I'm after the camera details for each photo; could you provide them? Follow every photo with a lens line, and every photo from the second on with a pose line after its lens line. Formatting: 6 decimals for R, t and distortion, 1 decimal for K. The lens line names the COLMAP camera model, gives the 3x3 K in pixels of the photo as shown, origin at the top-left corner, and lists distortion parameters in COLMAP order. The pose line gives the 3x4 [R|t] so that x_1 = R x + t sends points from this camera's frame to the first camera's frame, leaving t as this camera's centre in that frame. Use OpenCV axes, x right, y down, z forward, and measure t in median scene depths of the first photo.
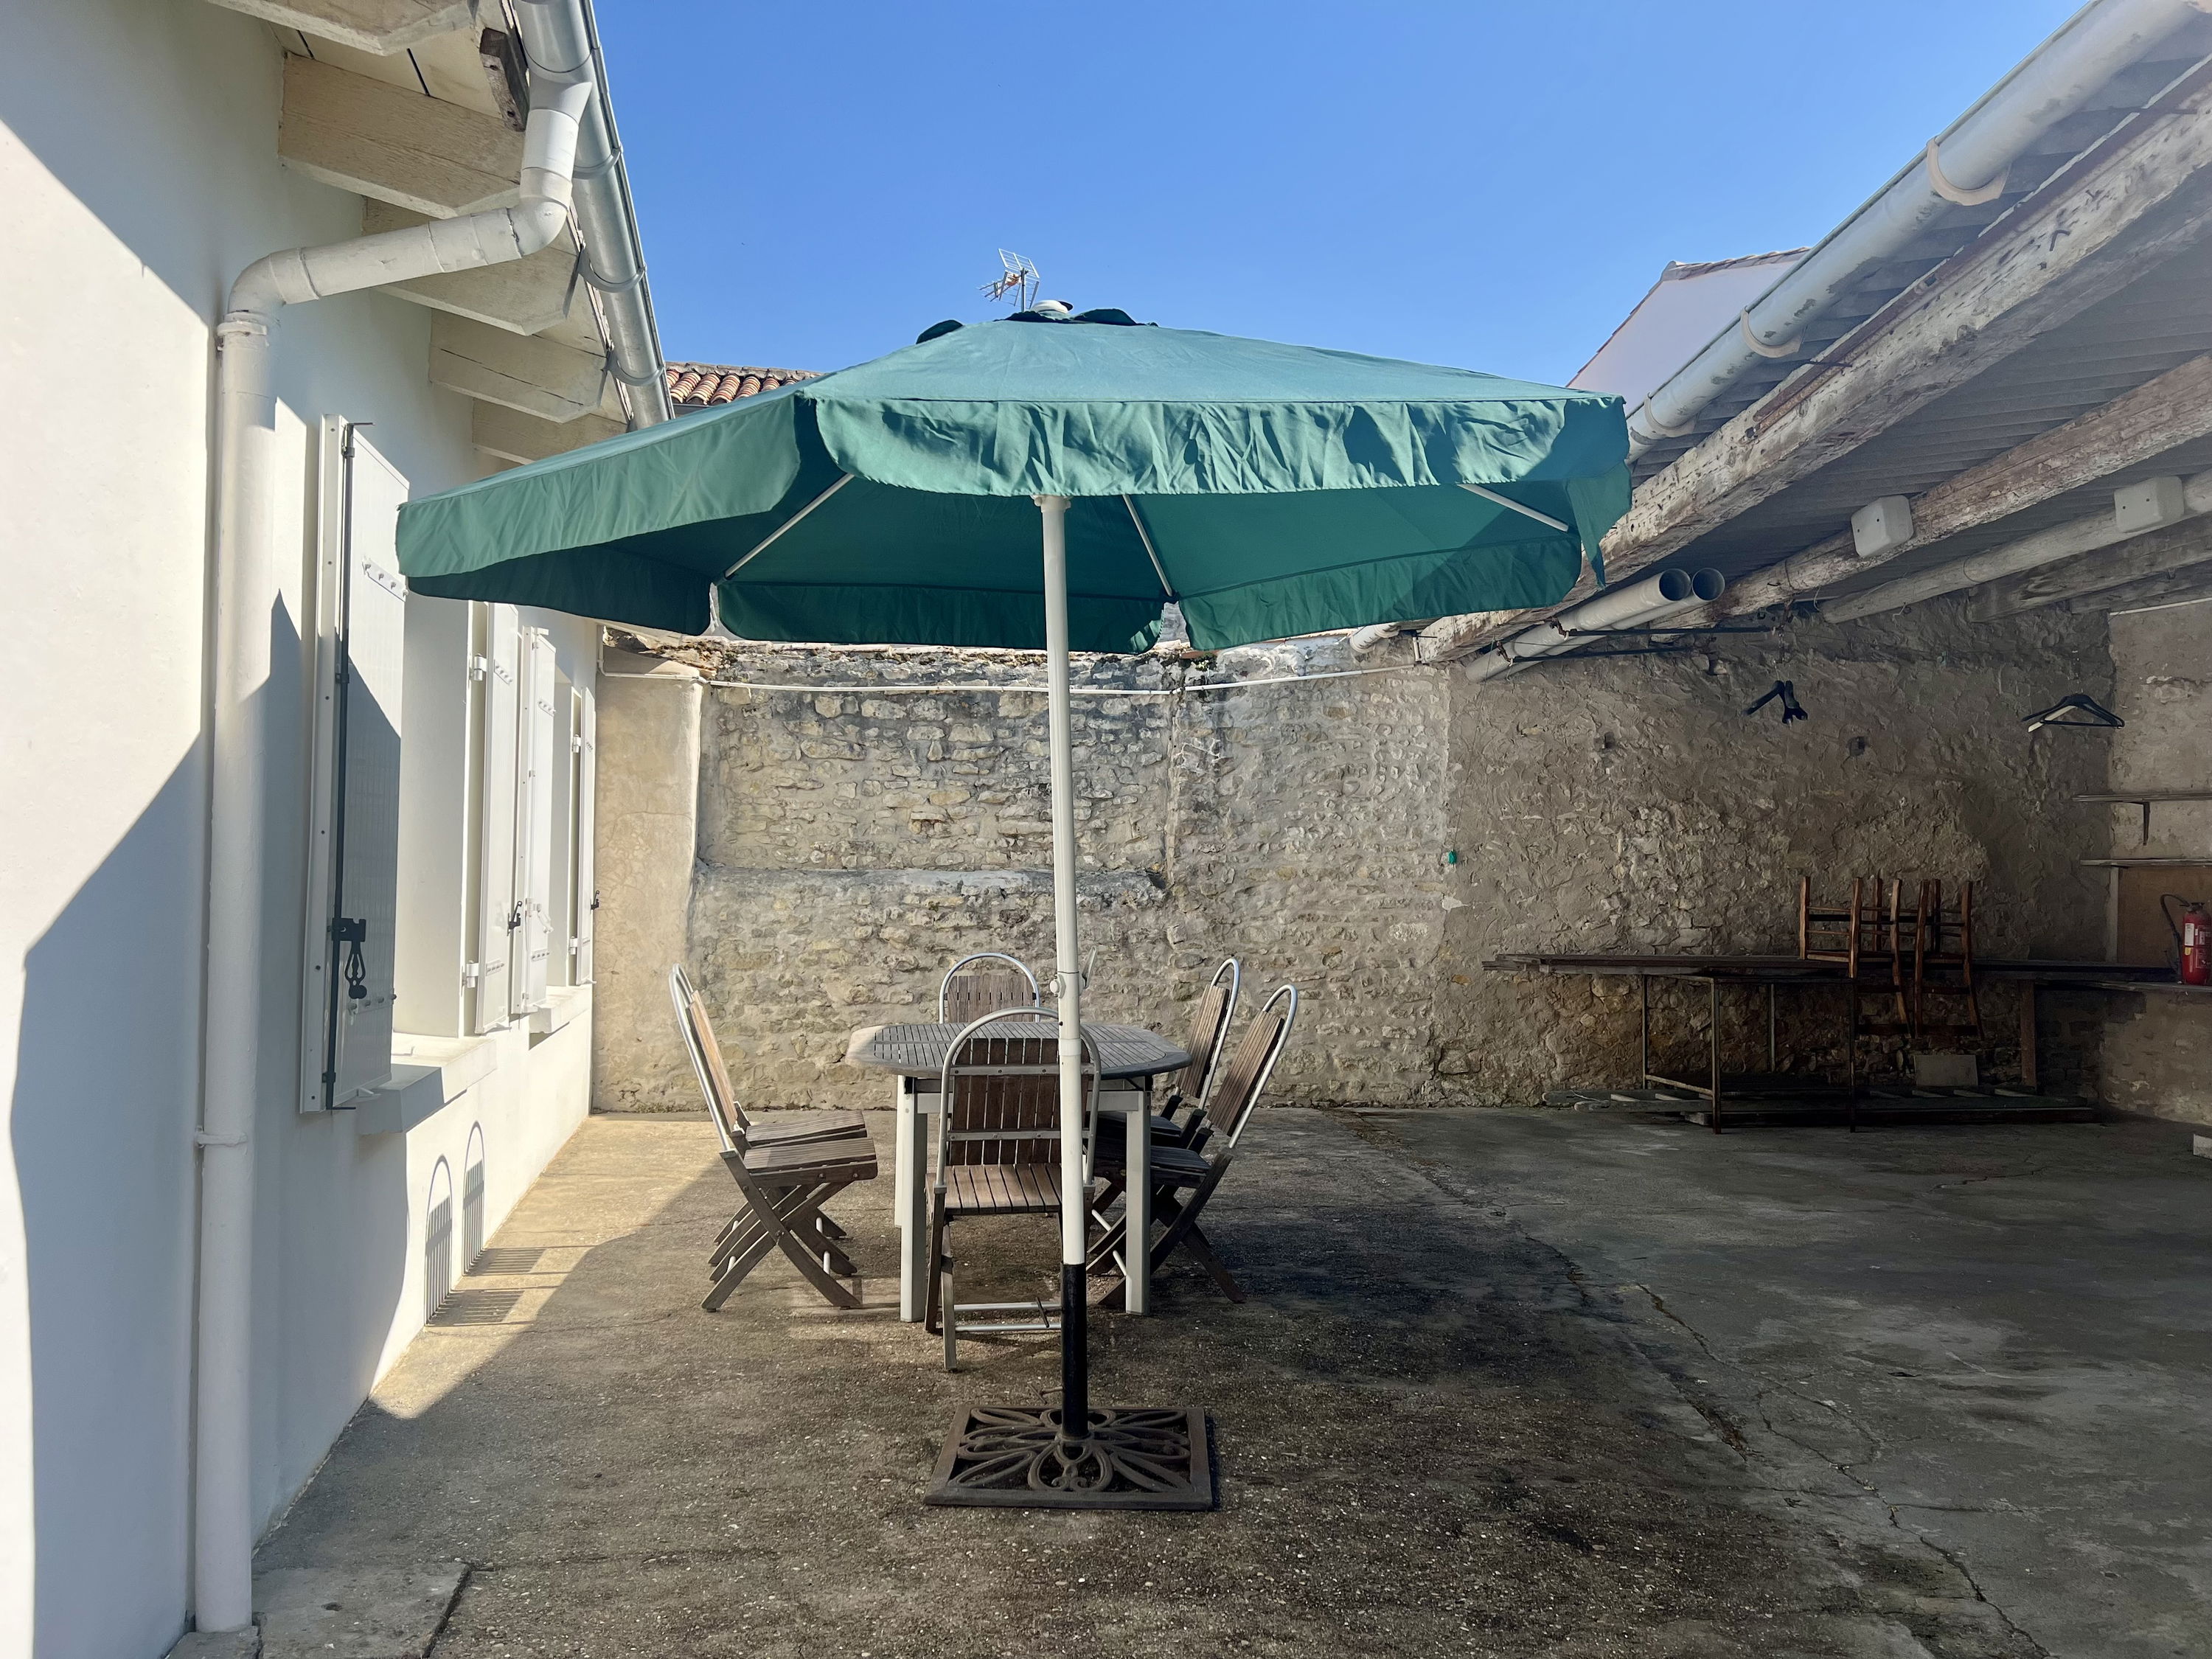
lens RADIAL K [[1684.5, 0, 1111.7], [0, 1684.5, 845.7], [0, 0, 1]] dist [0.068335, -0.080228]
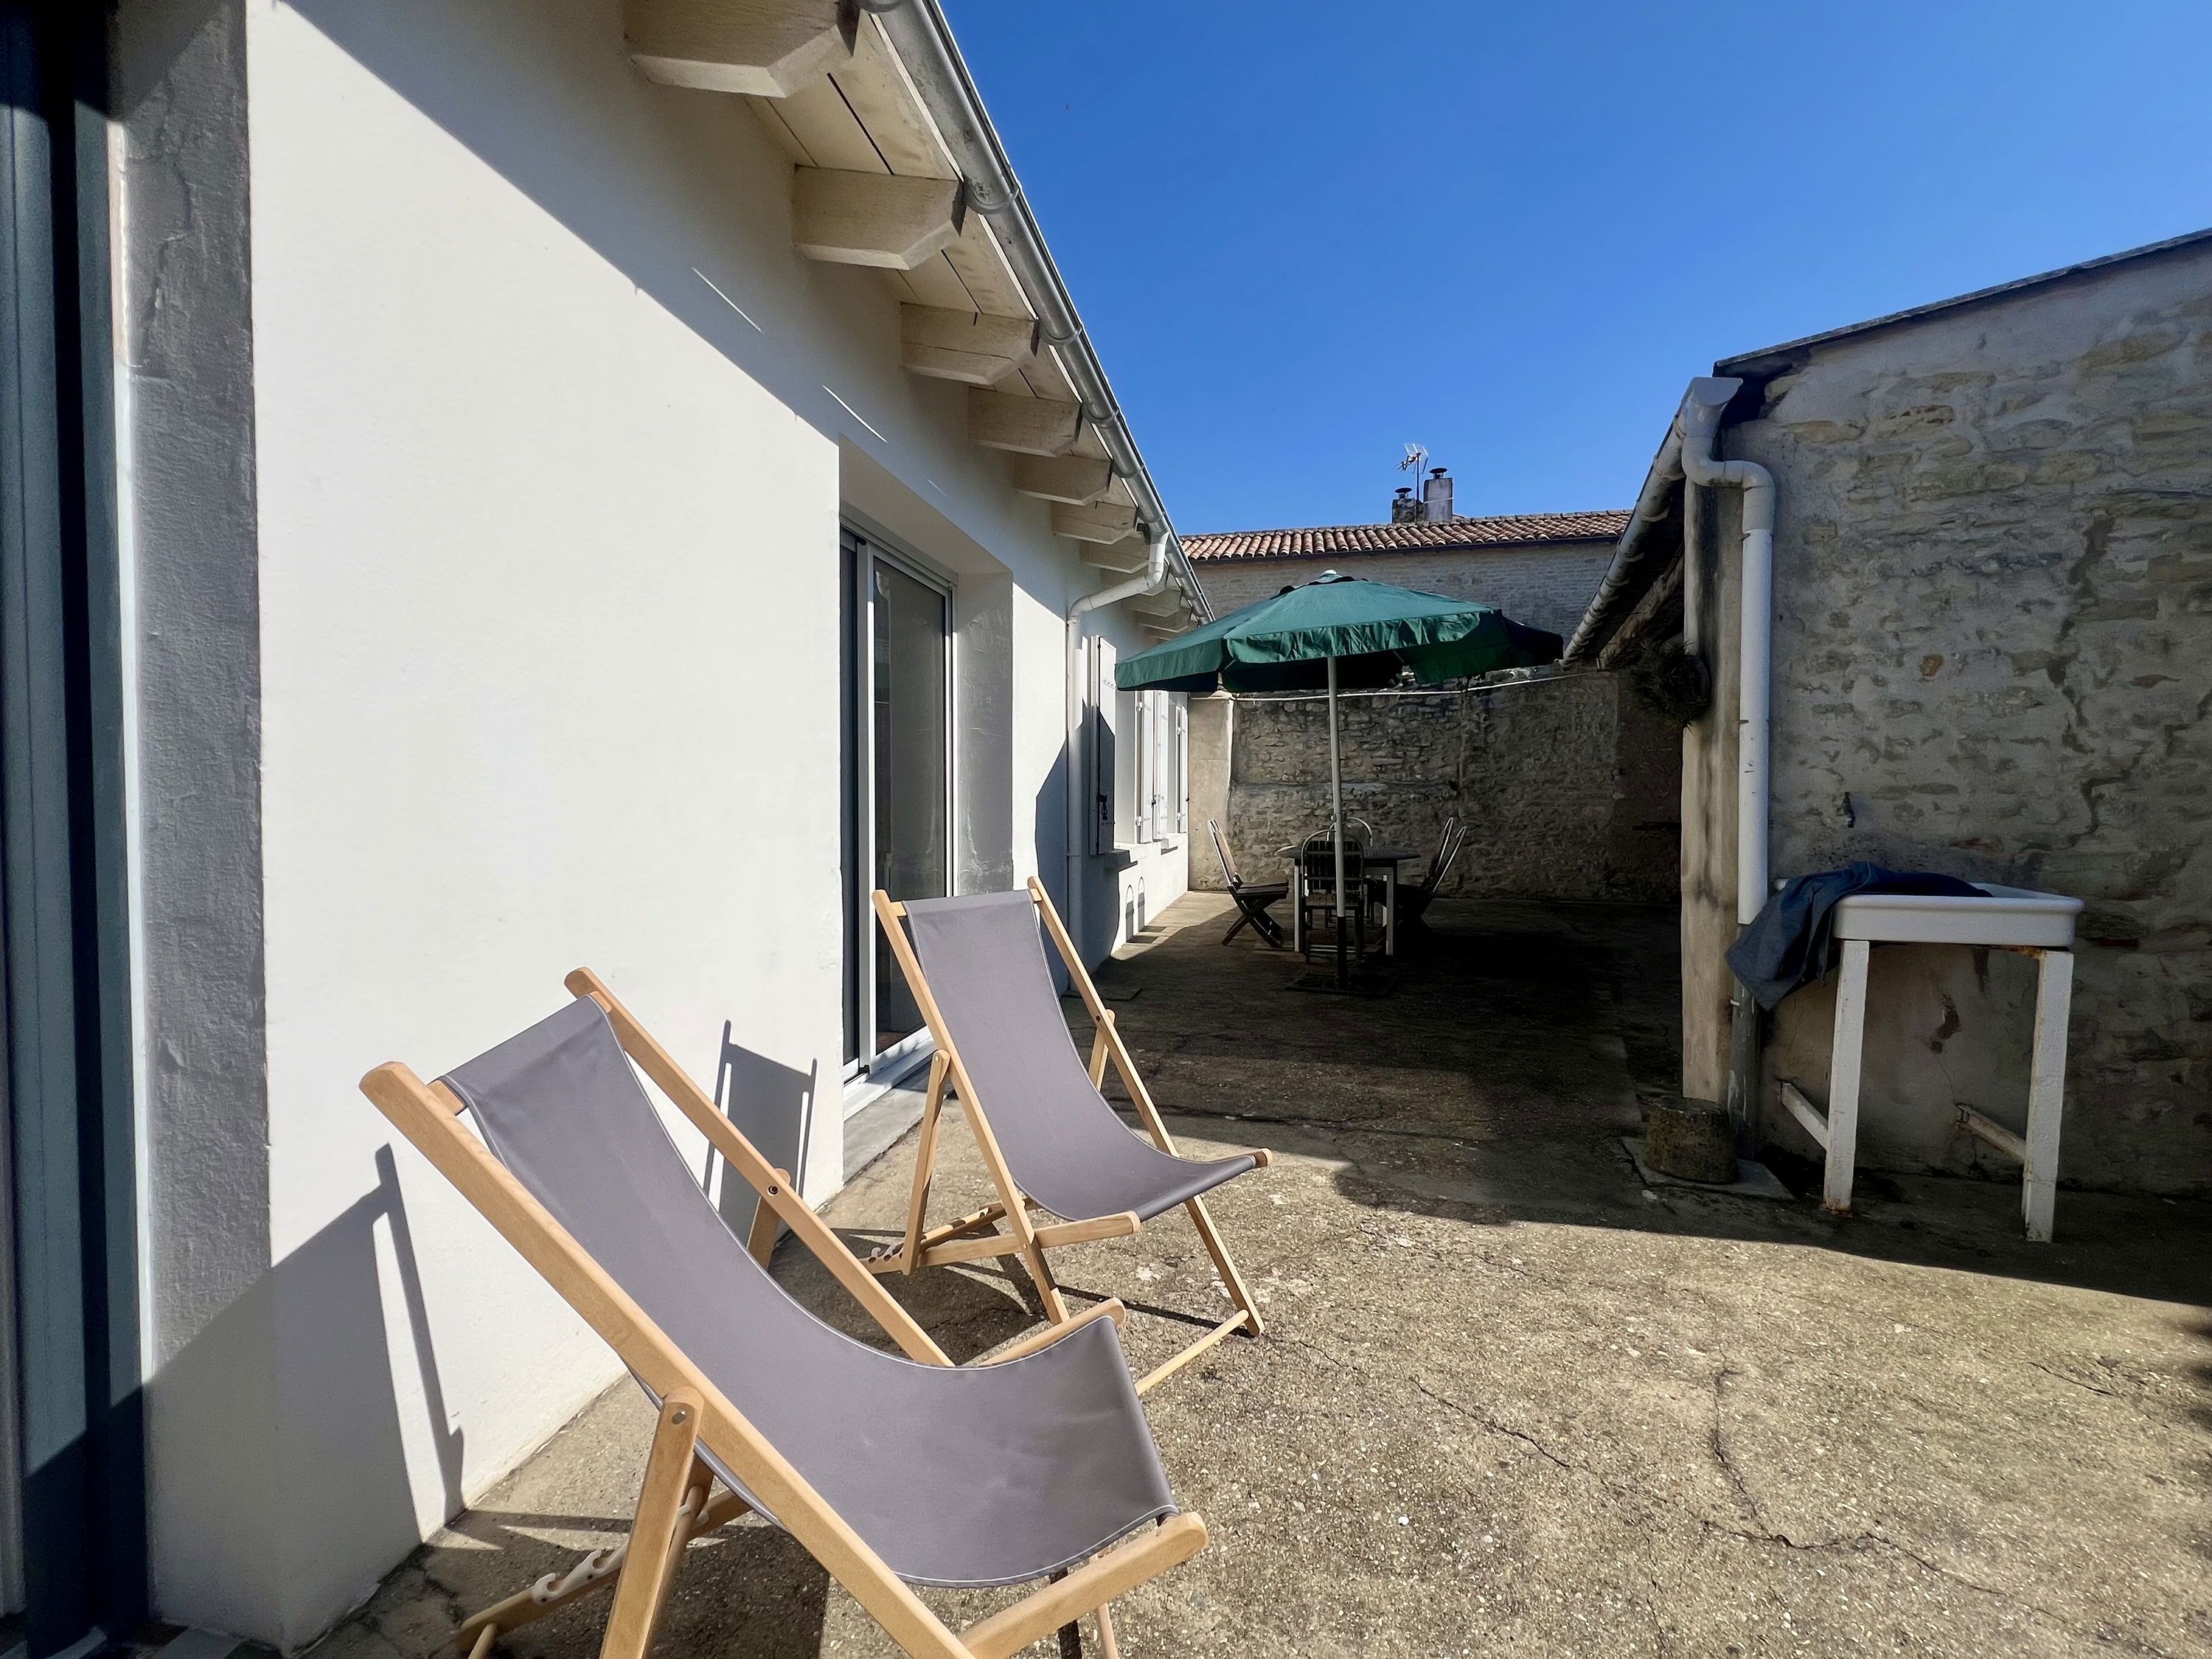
lens RADIAL K [[965.8, 0, 1120.9], [0, 965.8, 832.2], [0, 0, 1]] dist [-0.002225, -0.000071]
pose [[0.928969, 0.002045, -0.370152, 0.084687], [0.019440, 0.998335, 0.054303, 0.005096], [0.369647, -0.057642, 0.927383, -0.223563]]
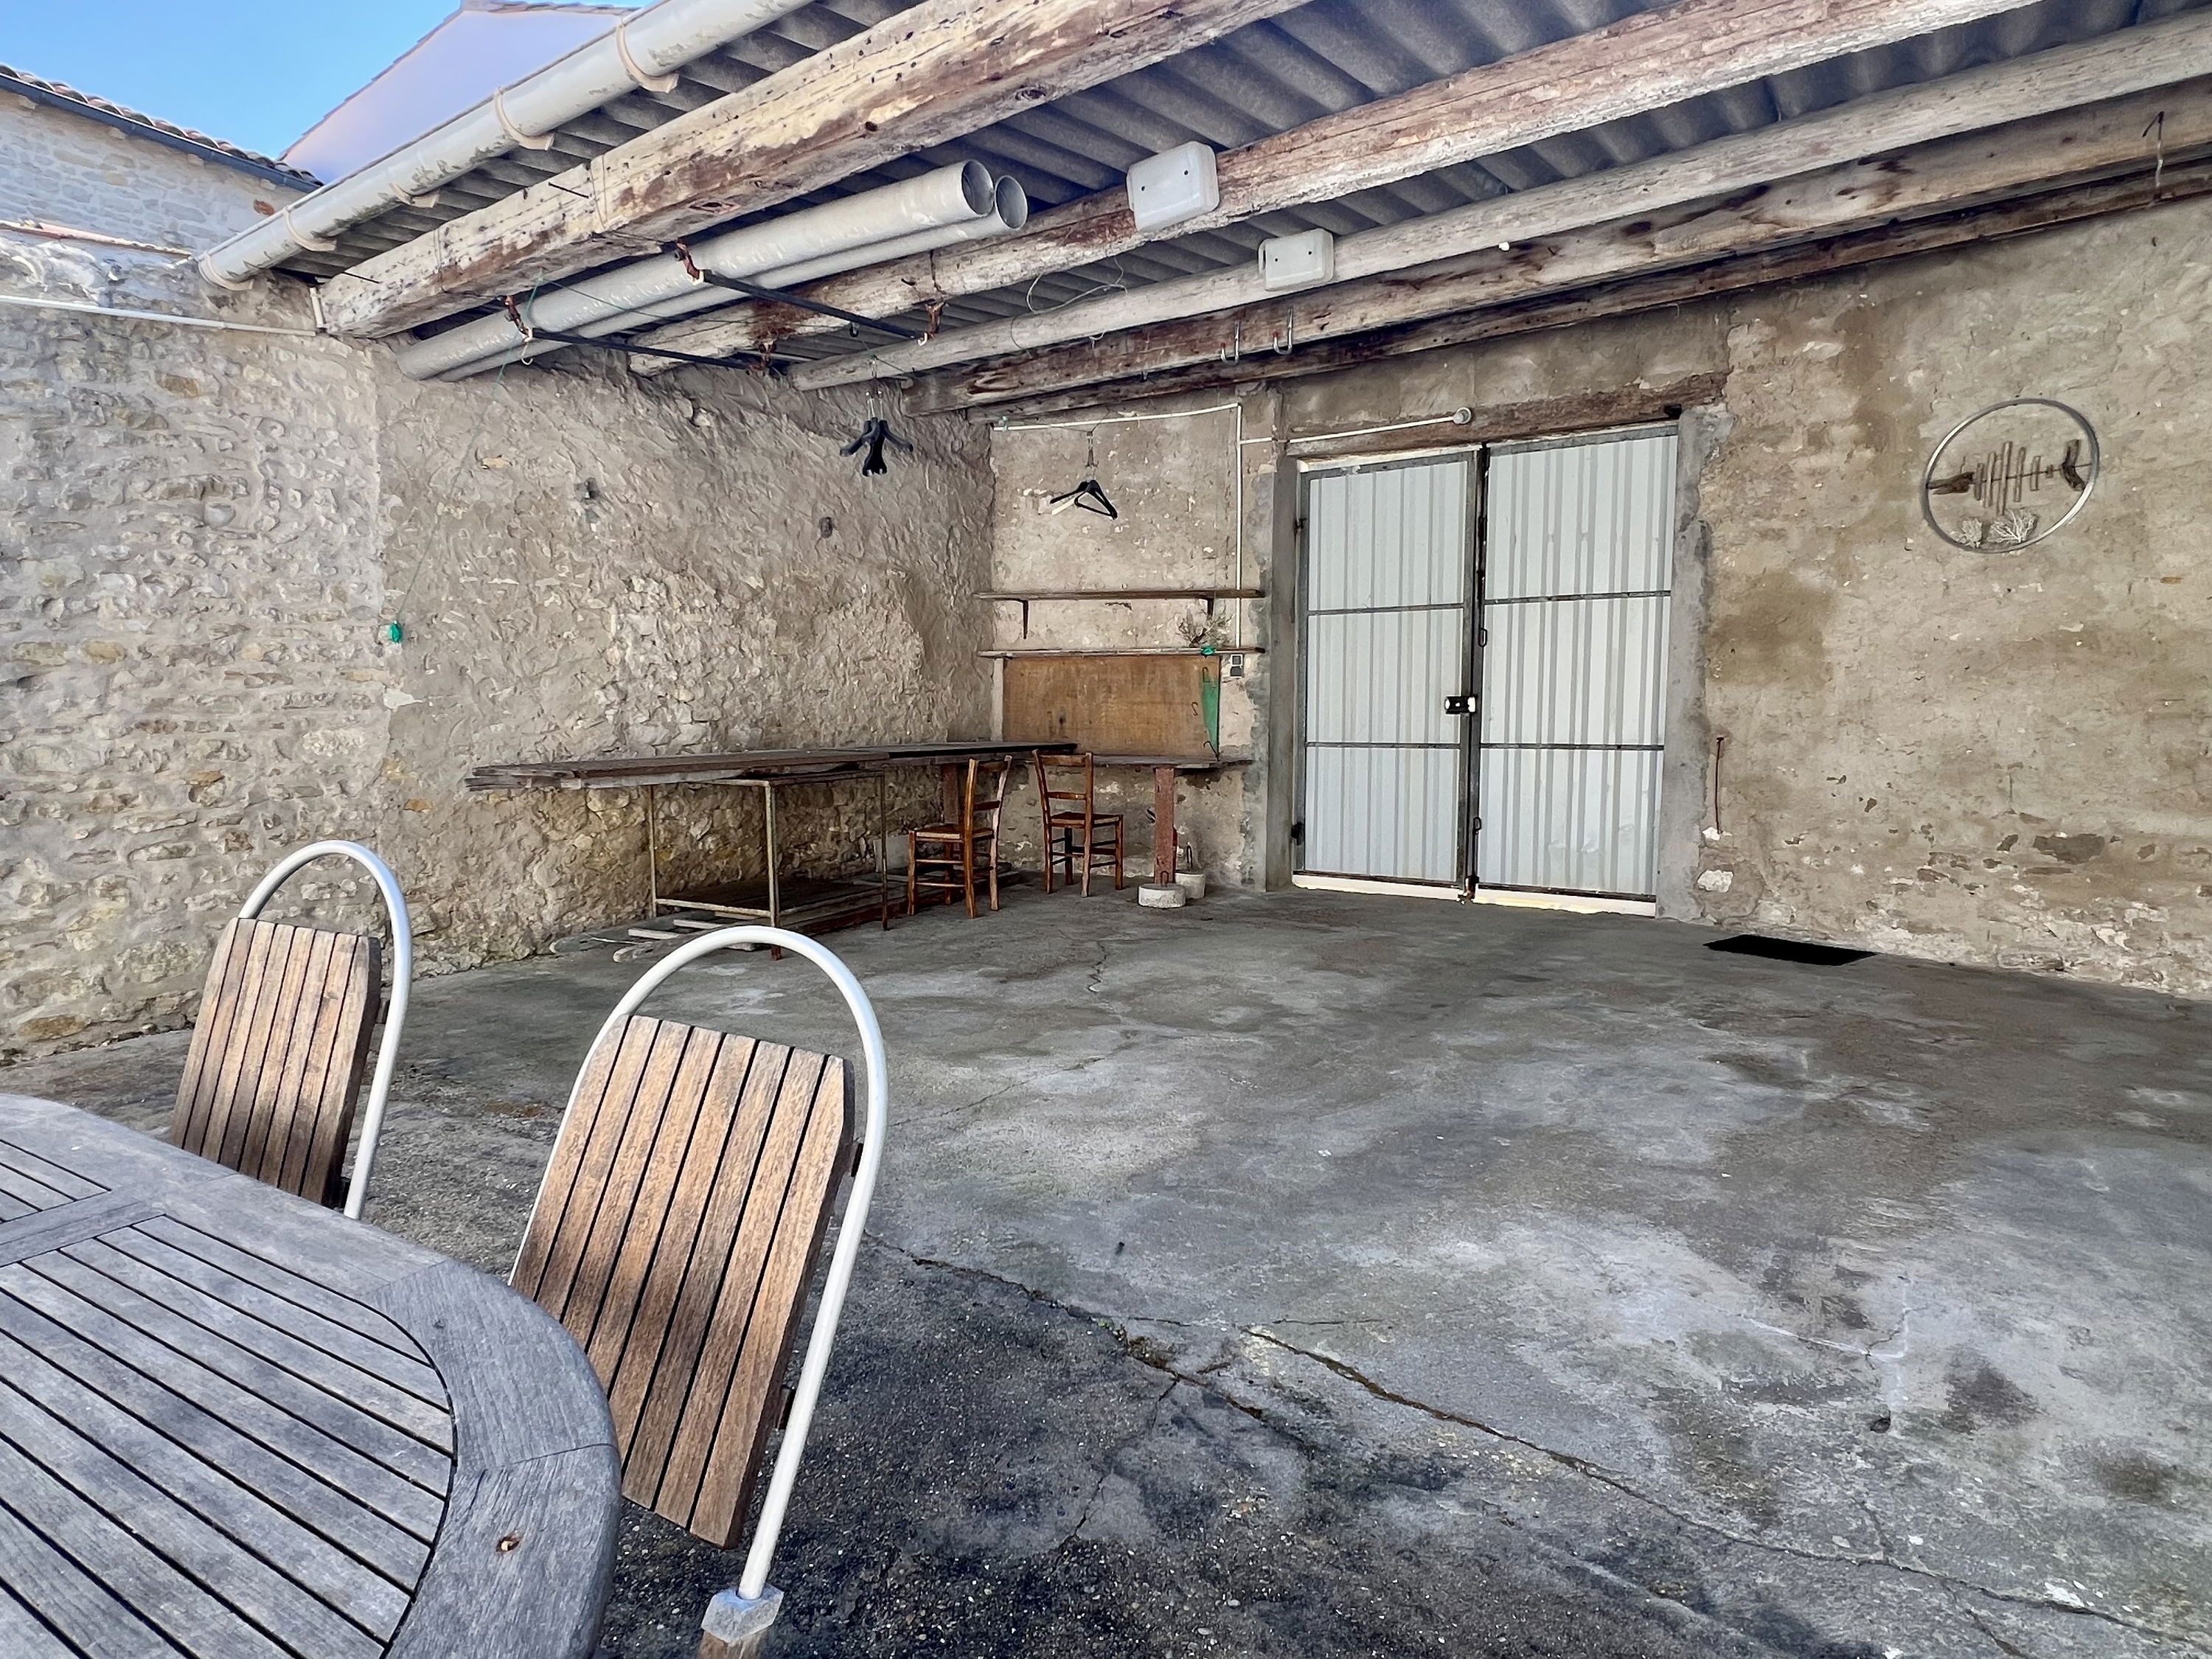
lens RADIAL K [[1226.8, 0, 1105.7], [0, 1226.8, 824.1], [0, 0, 1]] dist [-0.001110, -0.000970]
pose [[0.622377, -0.095373, 0.776885, -0.017255], [-0.007103, 0.991820, 0.127450, 0.019104], [-0.782686, -0.084840, 0.616608, 0.462029]]
